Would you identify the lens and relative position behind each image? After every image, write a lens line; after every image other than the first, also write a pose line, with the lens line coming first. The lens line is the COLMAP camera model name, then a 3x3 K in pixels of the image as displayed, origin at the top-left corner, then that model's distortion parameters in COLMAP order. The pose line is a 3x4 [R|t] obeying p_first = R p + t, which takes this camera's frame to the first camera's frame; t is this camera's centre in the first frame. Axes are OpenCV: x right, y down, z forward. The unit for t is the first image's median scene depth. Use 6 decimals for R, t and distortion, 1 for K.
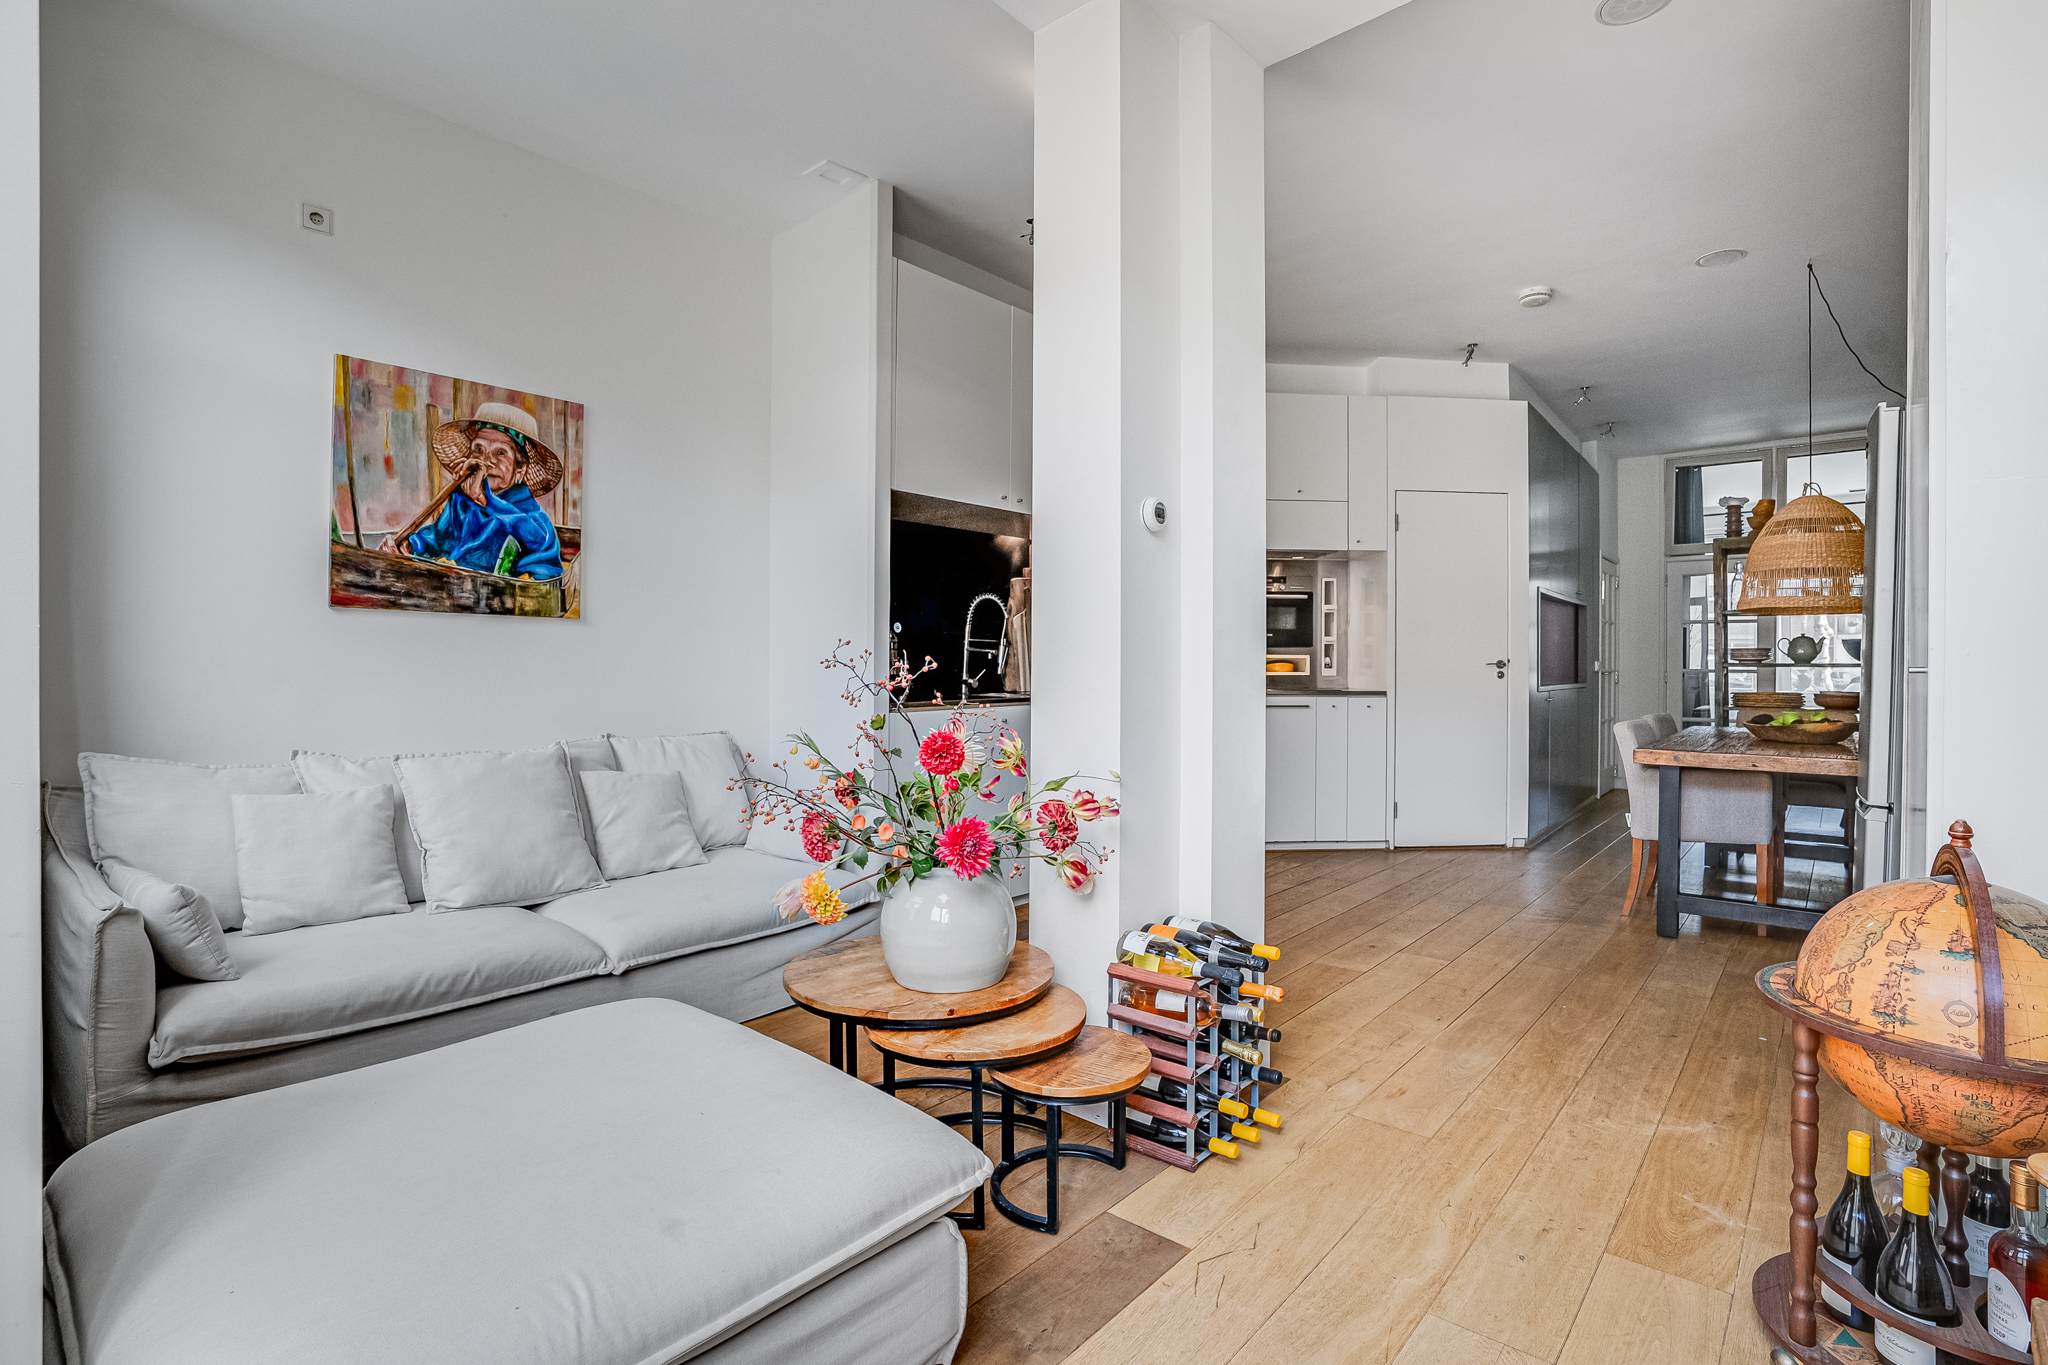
lens RADIAL K [[973.6, 0, 1038.5], [0, 973.6, 667.5], [0, 0, 1]] dist [-0.046406, 0.013119]
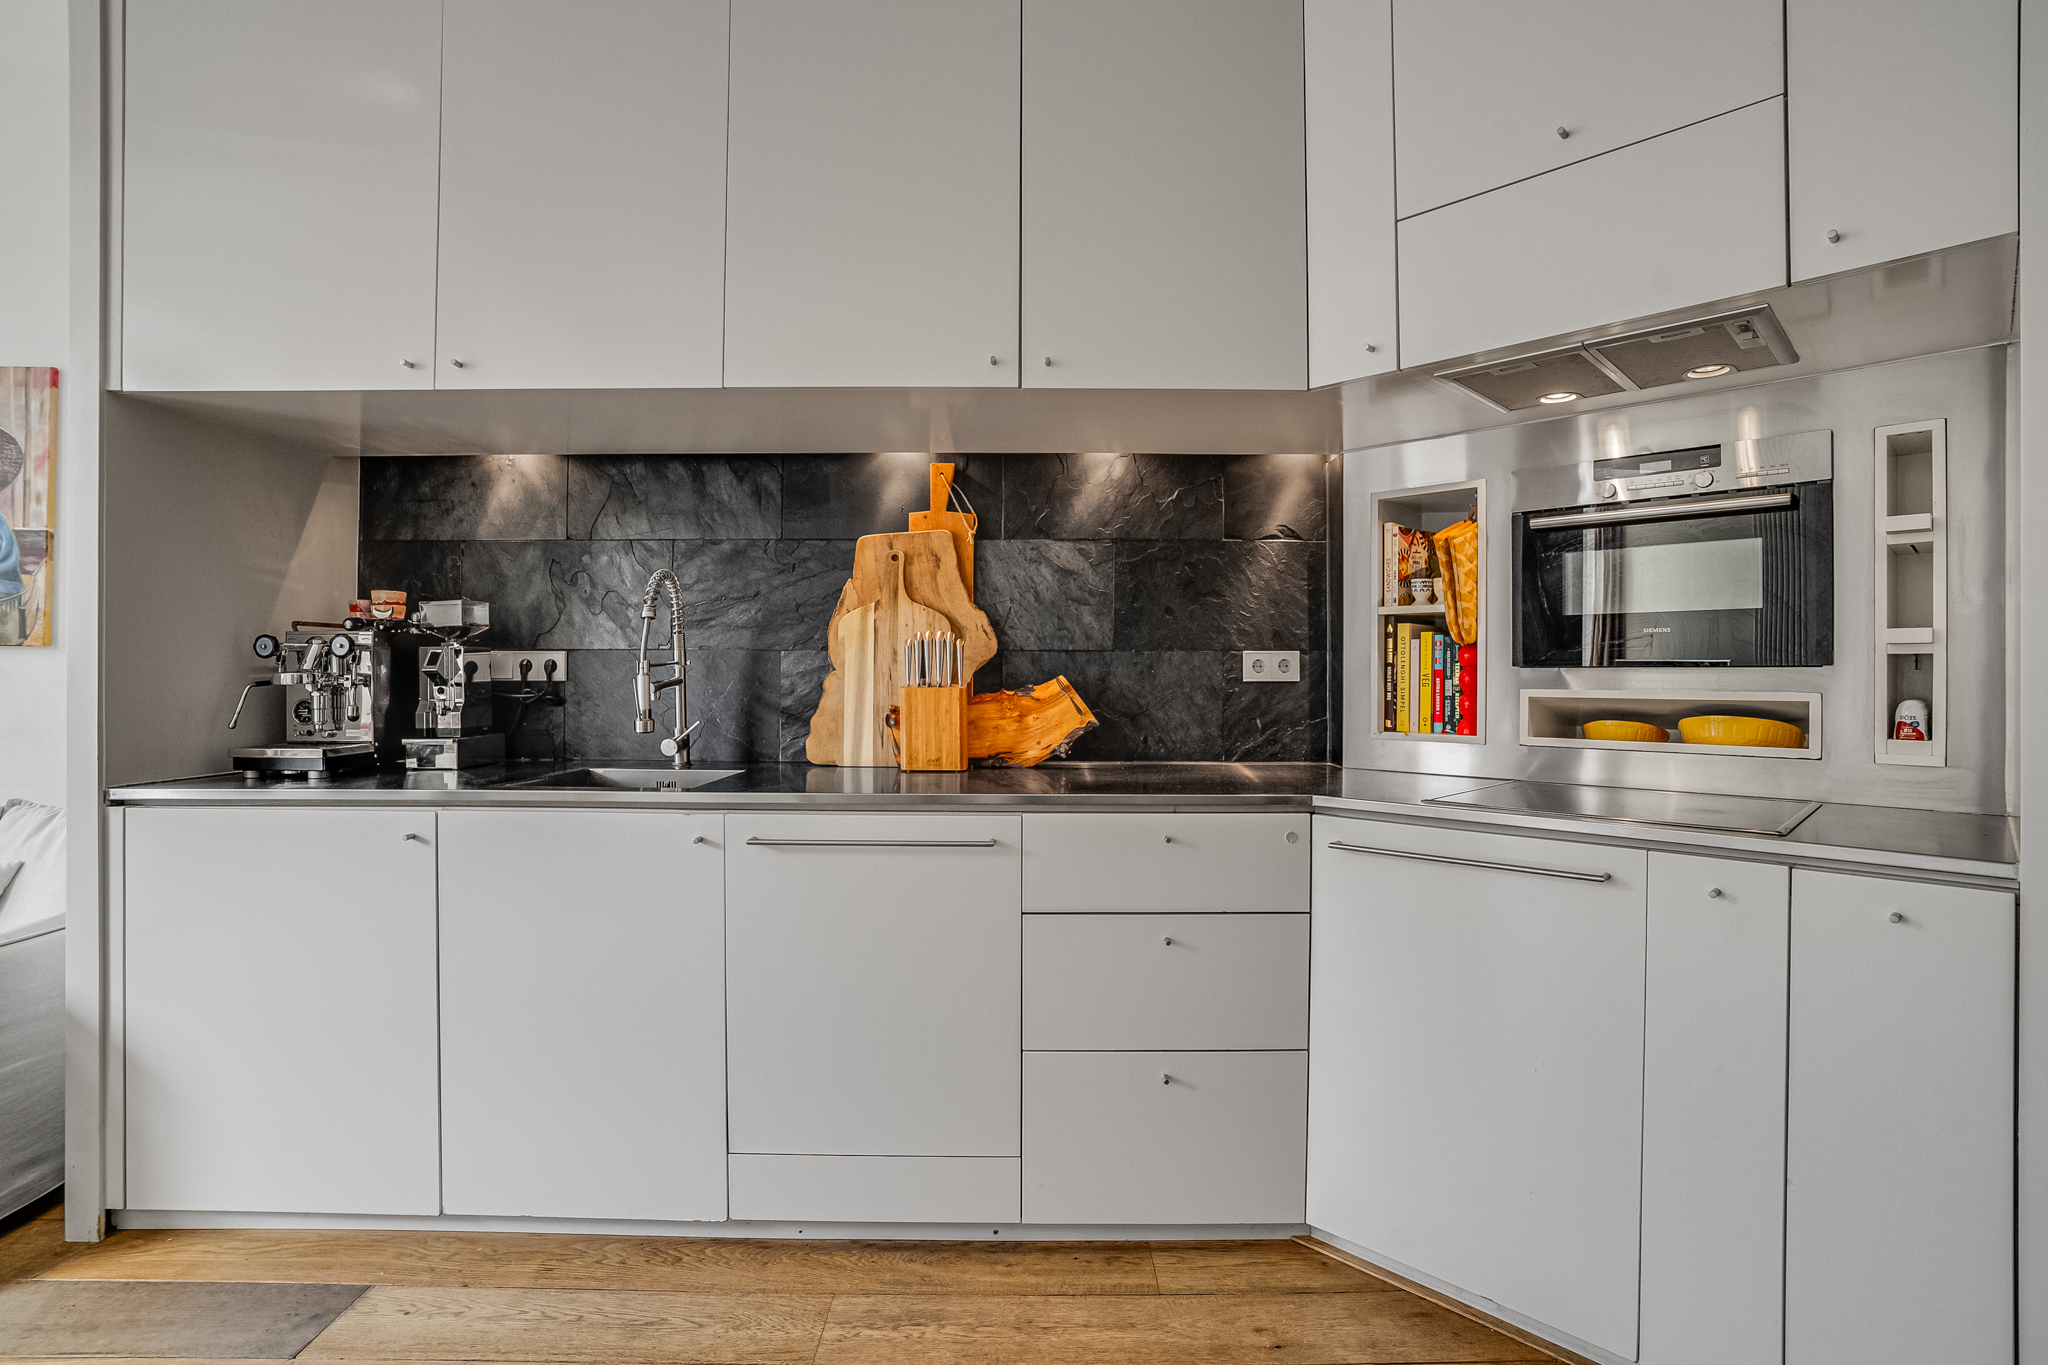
lens RADIAL K [[981.2, 0, 1028.1], [0, 981.2, 675.6], [0, 0, 1]] dist [-0.049597, 0.014231]
pose [[0.650737, -0.000178, -0.759303, 0.685999], [-0.003961, 0.999986, -0.003629, -0.031284], [0.759293, 0.005369, 0.650727, 1.247788]]
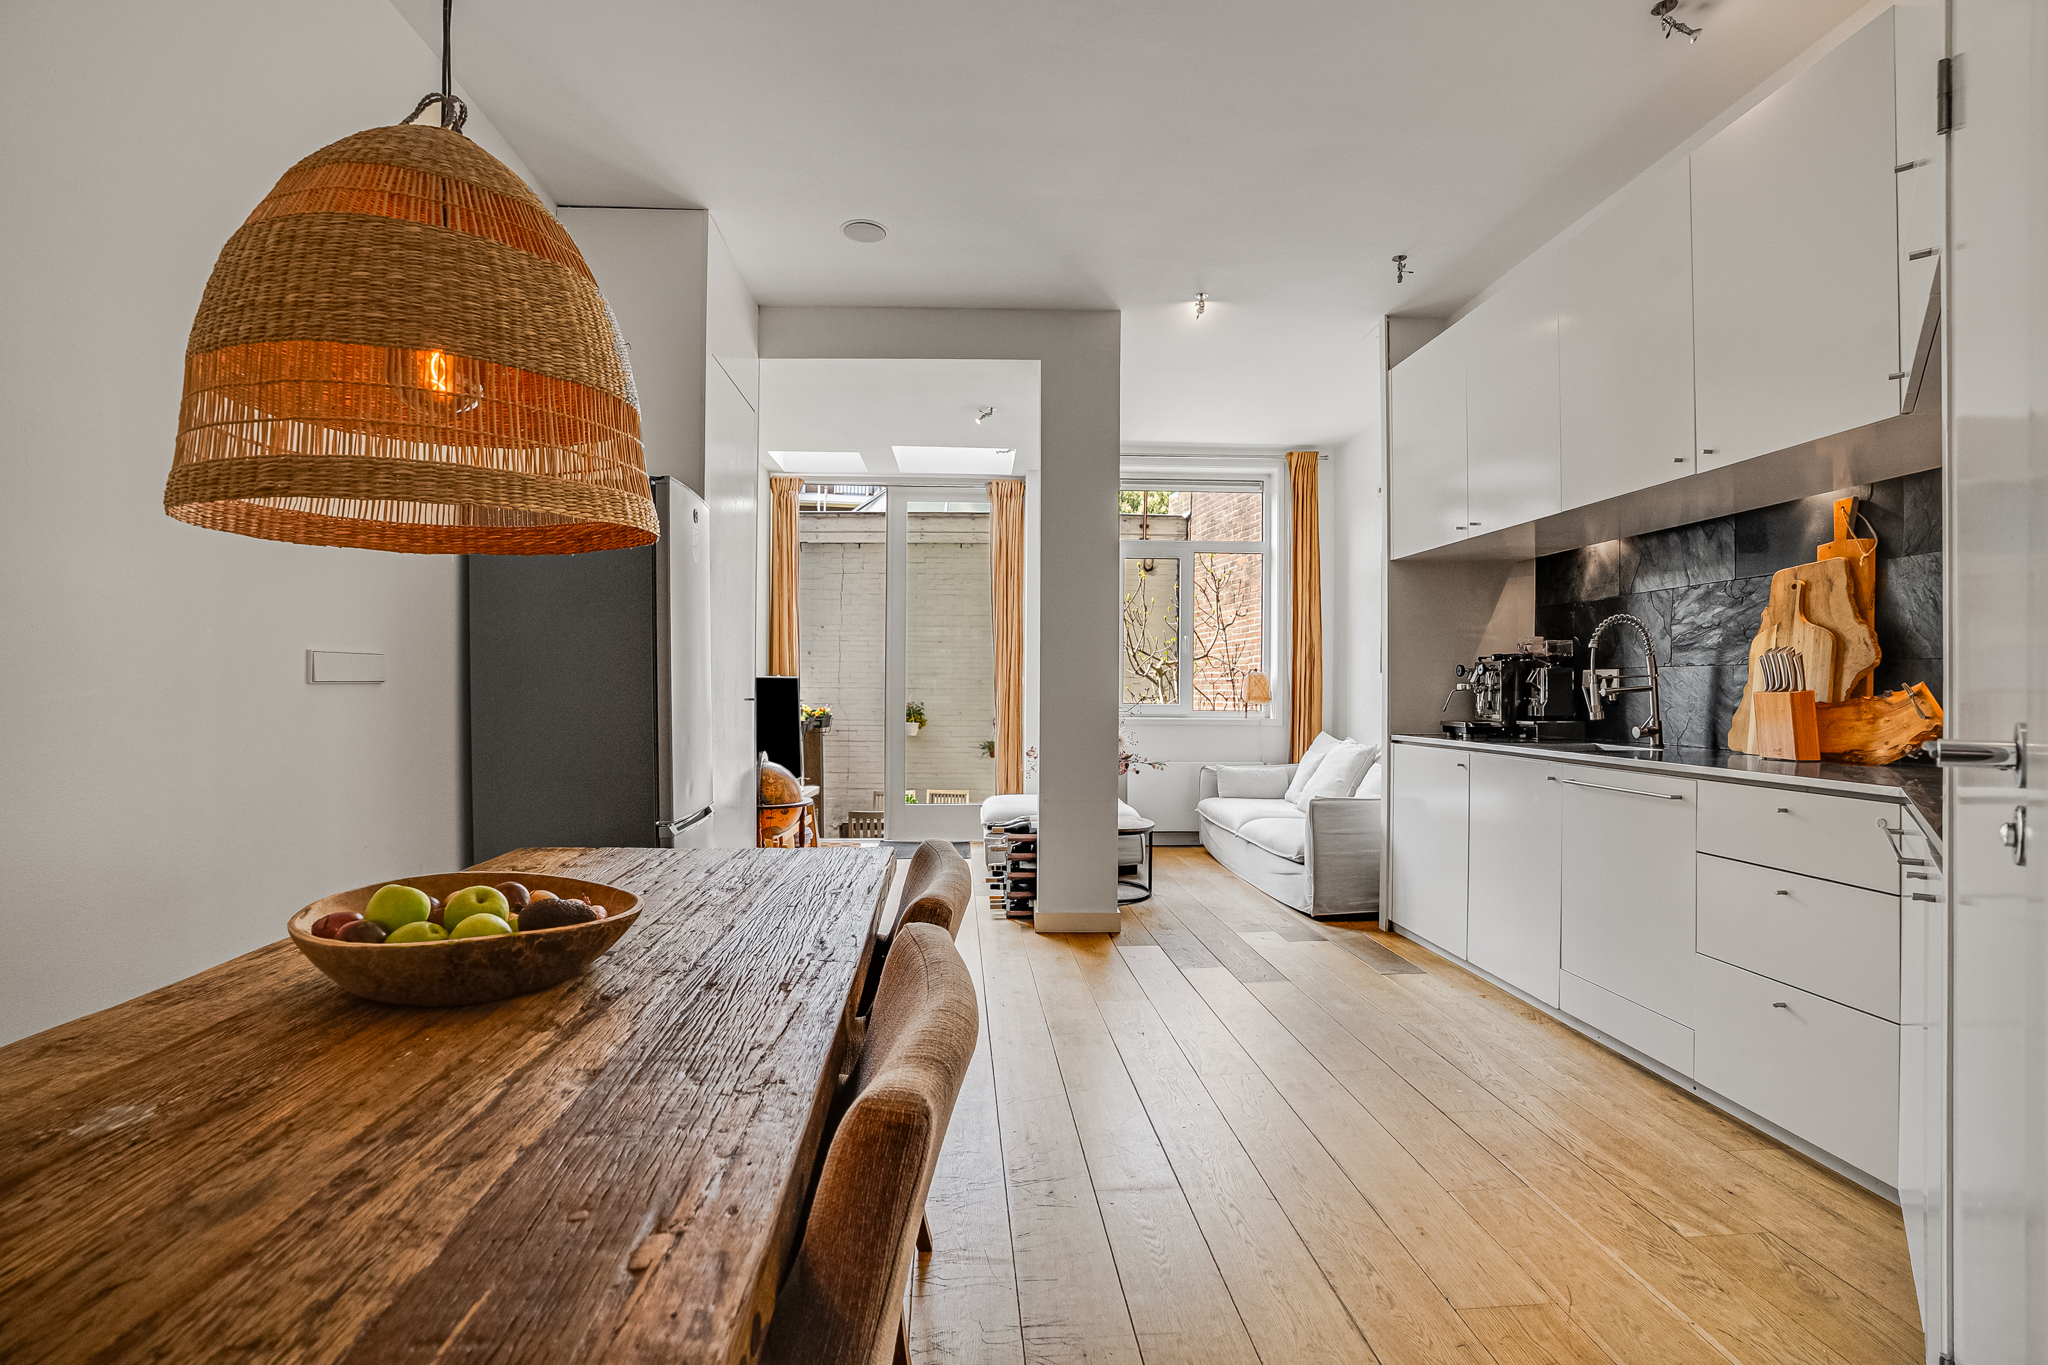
lens RADIAL K [[973.6, 0, 1025.2], [0, 973.6, 684.3], [0, 0, 1]] dist [-0.046406, 0.013119]
pose [[-0.707188, -0.010020, -0.706955, 1.227769], [-0.010865, 0.999936, -0.003304, -0.021004], [0.706942, 0.005344, -0.707251, 1.828837]]
